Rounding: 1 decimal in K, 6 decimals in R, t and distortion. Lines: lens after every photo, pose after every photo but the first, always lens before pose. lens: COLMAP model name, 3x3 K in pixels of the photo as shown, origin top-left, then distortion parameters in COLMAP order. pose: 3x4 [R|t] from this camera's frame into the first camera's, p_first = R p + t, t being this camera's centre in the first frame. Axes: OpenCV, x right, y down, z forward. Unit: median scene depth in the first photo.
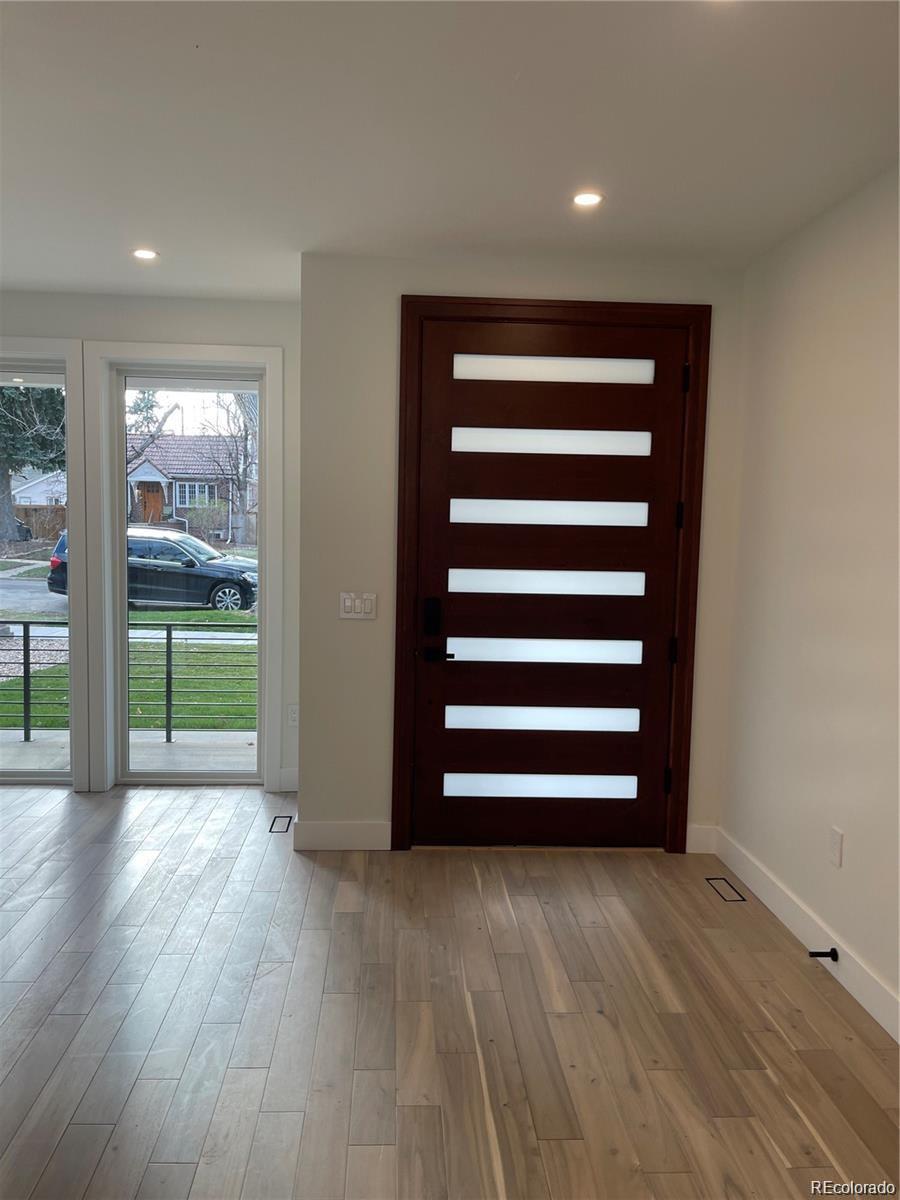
lens RADIAL K [[895.1, 0, 448.0], [0, 895.1, 604.4], [0, 0, 1]] dist [0.060512, -0.082223]
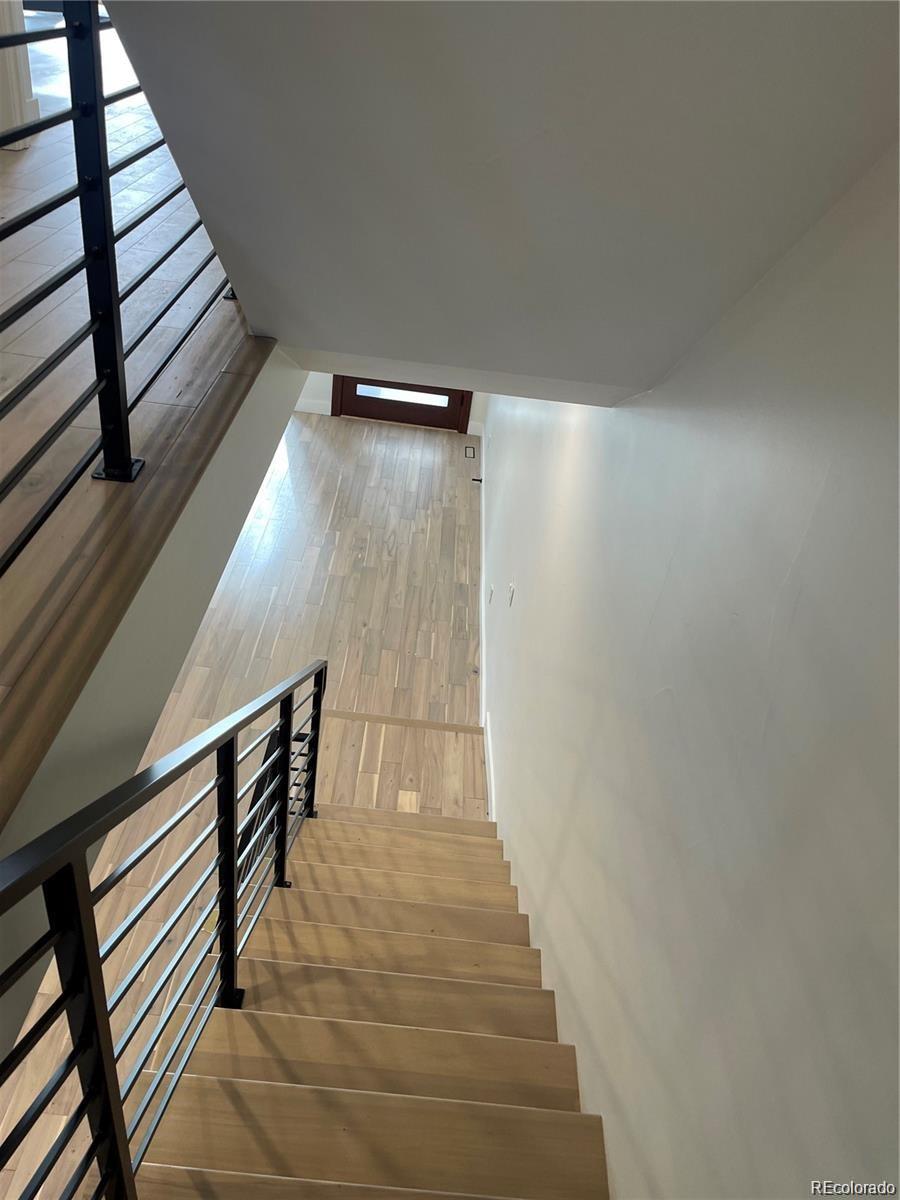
lens RADIAL K [[899.4, 0, 471.4], [0, 899.4, 597.3], [0, 0, 1]] dist [0.056625, -0.081105]
pose [[0.991597, 0.129347, -0.002372, 0.308964], [-0.112013, 0.867596, 0.484490, -0.406942], [0.064725, -0.480153, 0.874794, -1.014765]]
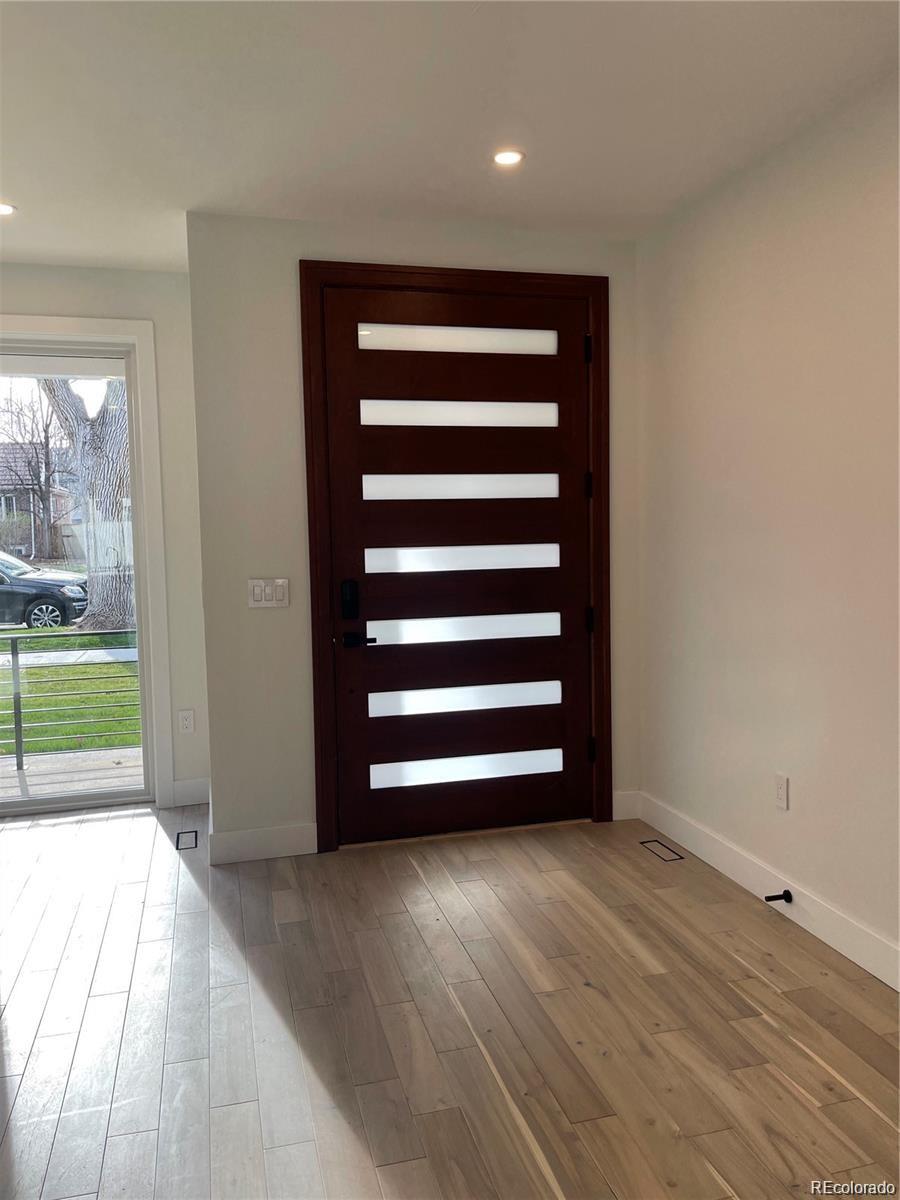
lens RADIAL K [[898.2, 0, 455.5], [0, 898.2, 591.8], [0, 0, 1]] dist [0.046580, -0.059889]
pose [[0.976990, -0.059200, 0.204902, -0.091561], [0.062783, 0.997966, -0.011026, 0.020009], [-0.203833, 0.023637, 0.978720, 0.042709]]
